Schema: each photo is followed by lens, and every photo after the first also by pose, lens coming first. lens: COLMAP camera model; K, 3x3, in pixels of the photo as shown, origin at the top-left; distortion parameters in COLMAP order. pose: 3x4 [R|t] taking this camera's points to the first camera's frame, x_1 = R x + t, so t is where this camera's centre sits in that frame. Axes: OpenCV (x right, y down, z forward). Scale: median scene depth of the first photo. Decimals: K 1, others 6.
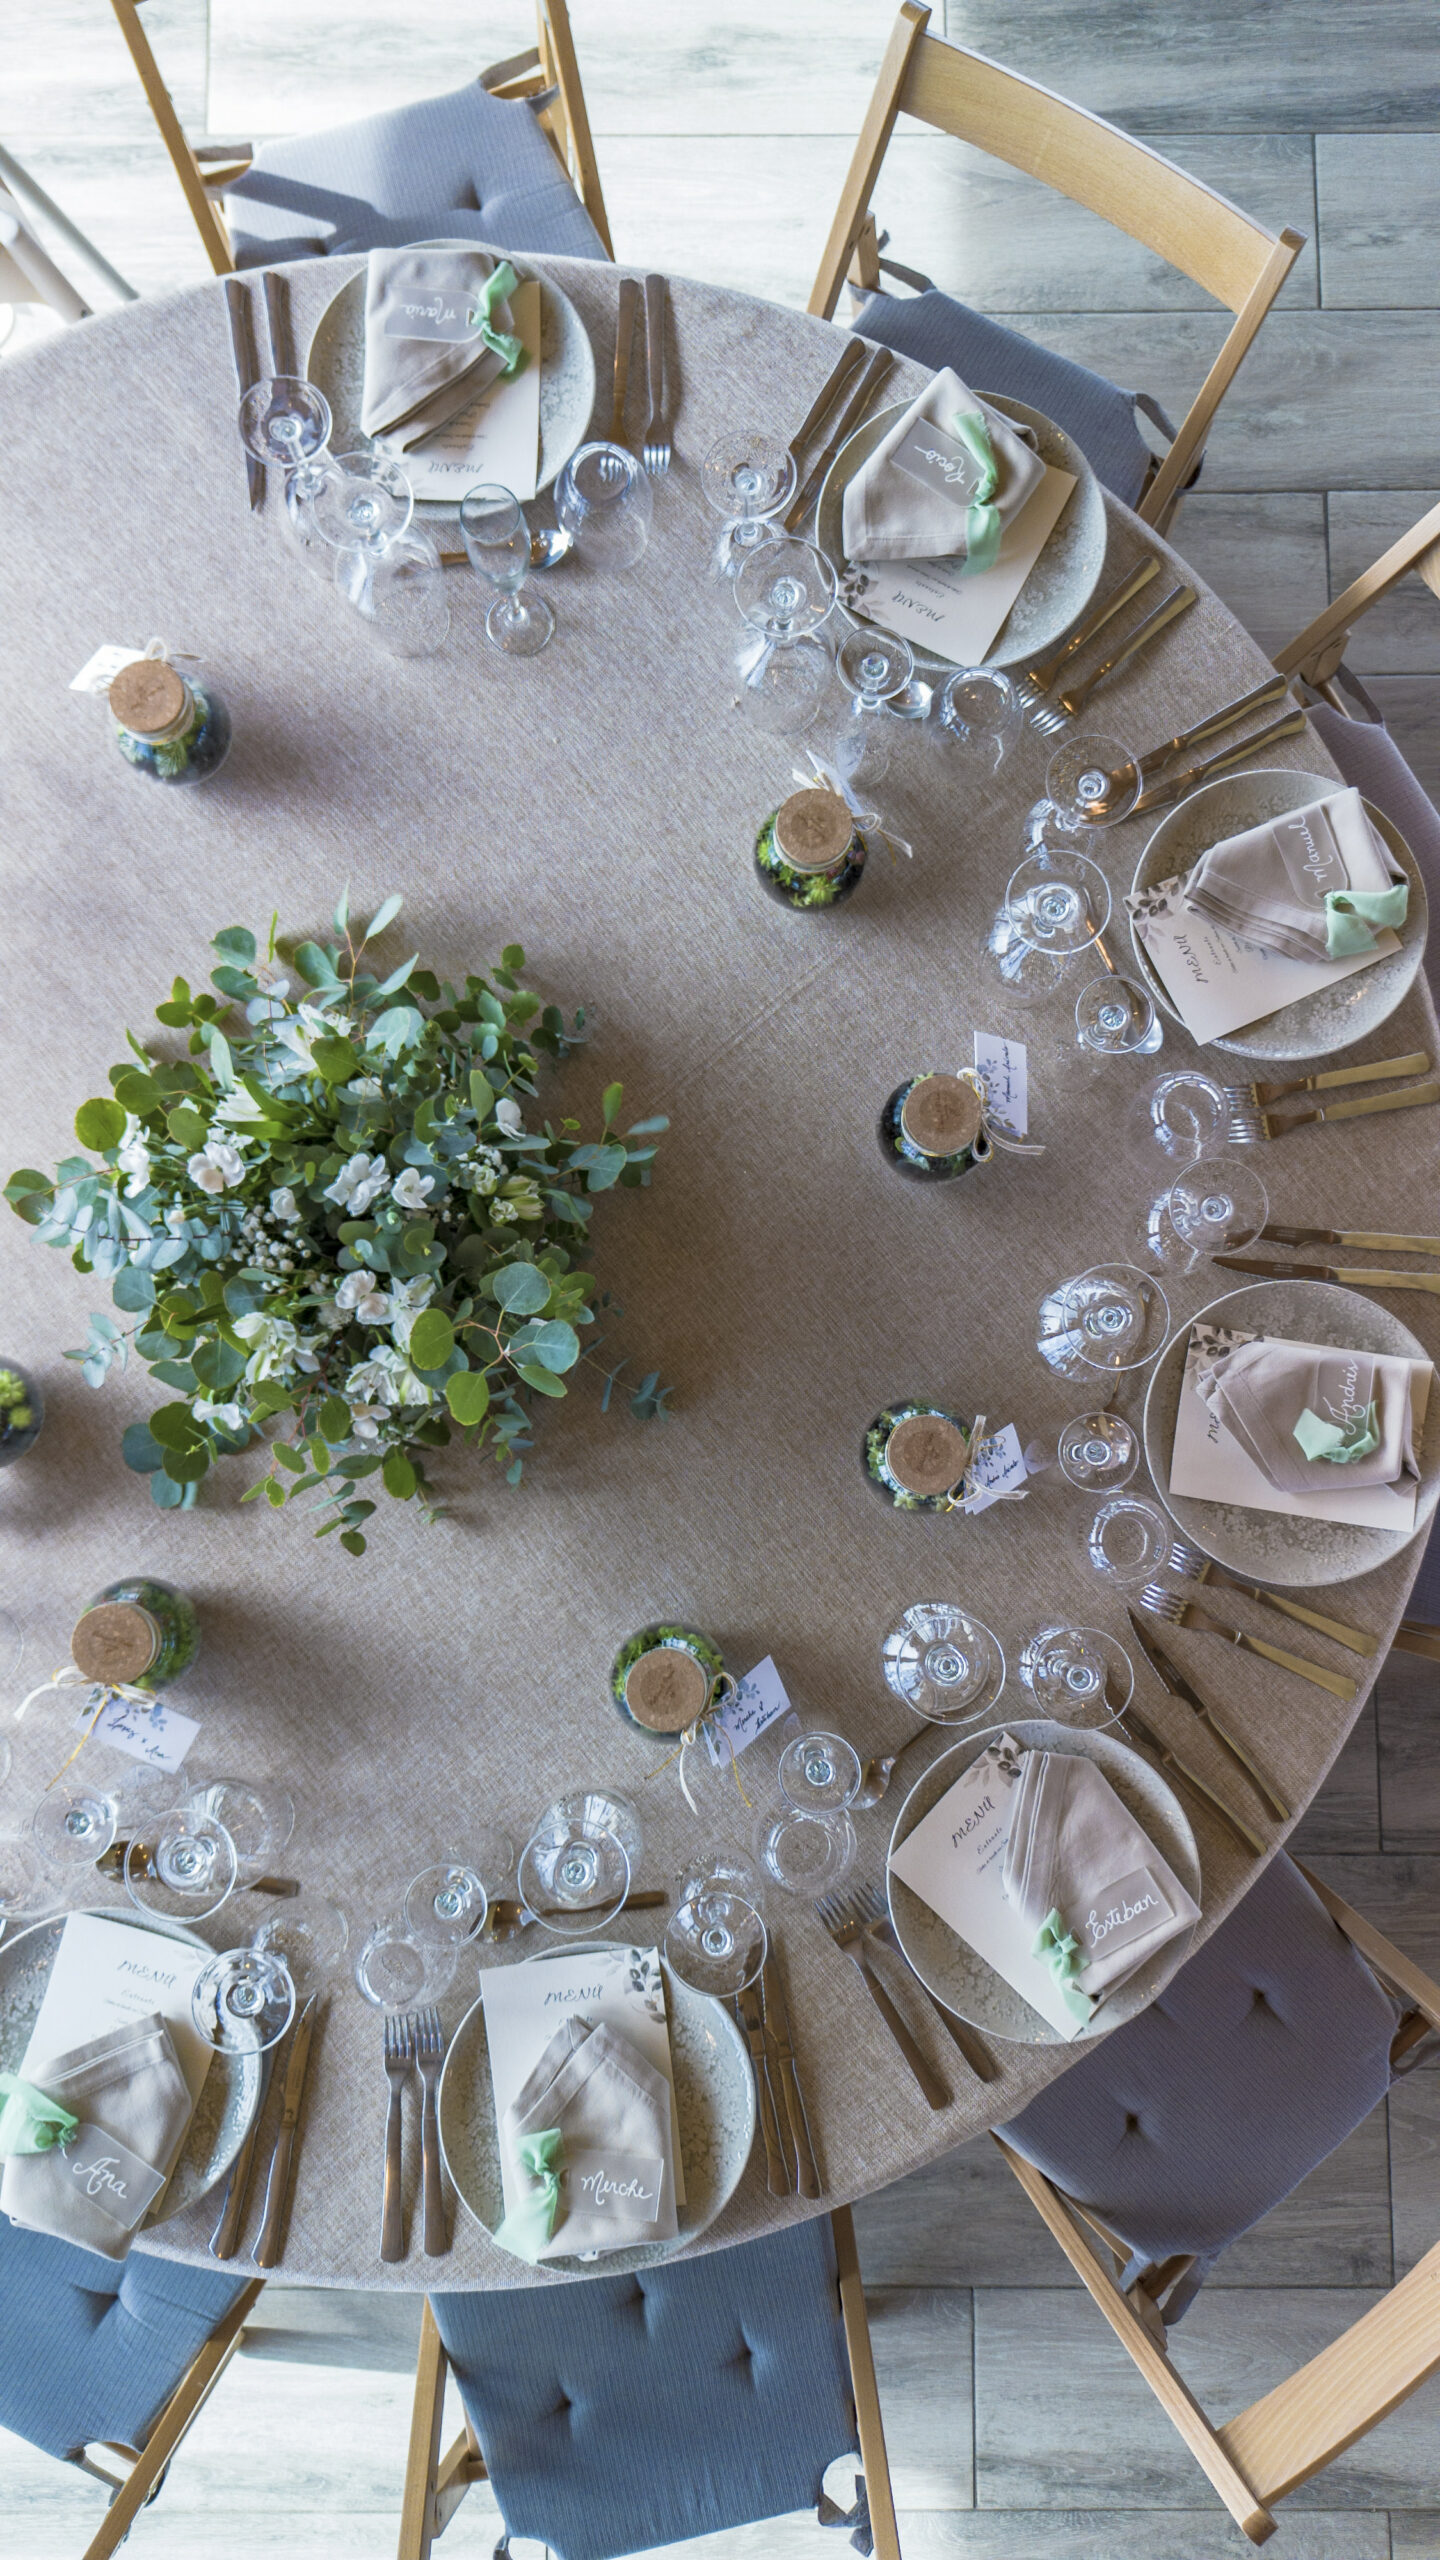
lens RADIAL K [[1808.4, 0, 722.2], [0, 1808.4, 1266.3], [0, 0, 1]] dist [0.002854, -0.043478]
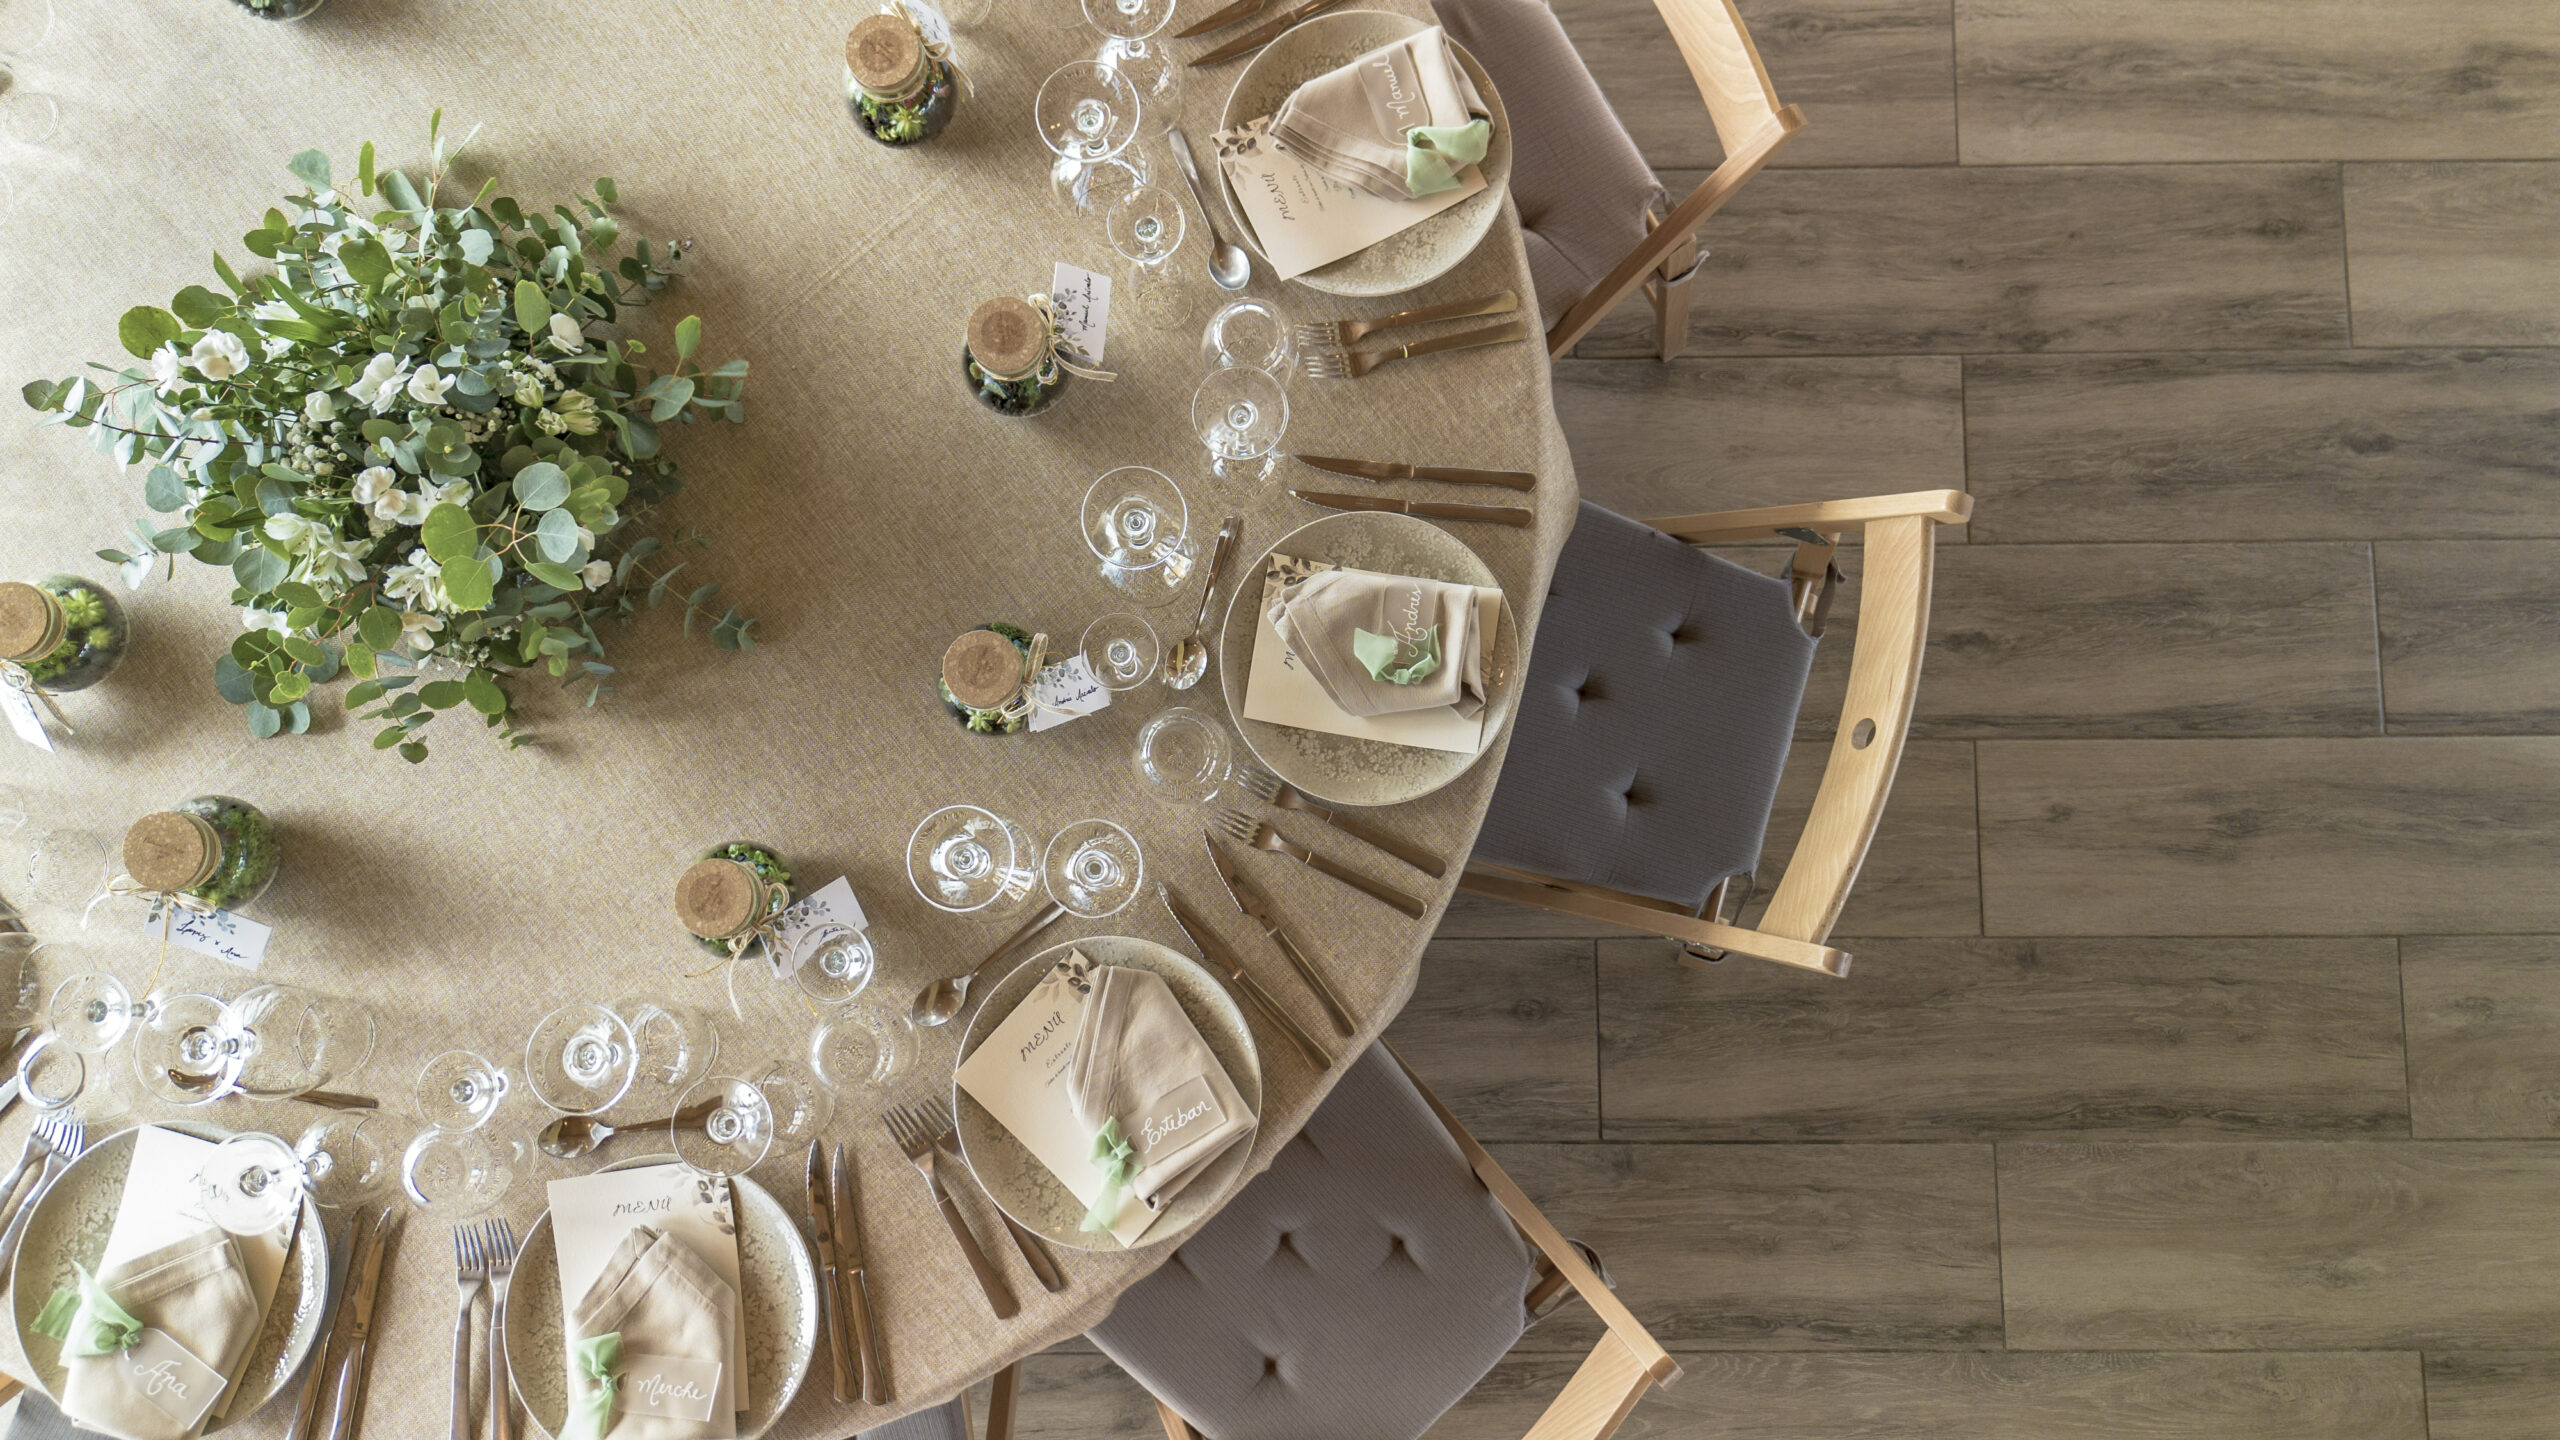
lens RADIAL K [[1808.4, 0, 1299.2], [0, 1808.4, 721.3], [0, 0, 1]] dist [0.002854, -0.043478]
pose [[0.999646, 0.001879, 0.026558, 0.253342], [-0.002163, 0.999941, 0.010666, 0.117361], [-0.026536, -0.010720, 0.999590, -0.018024]]
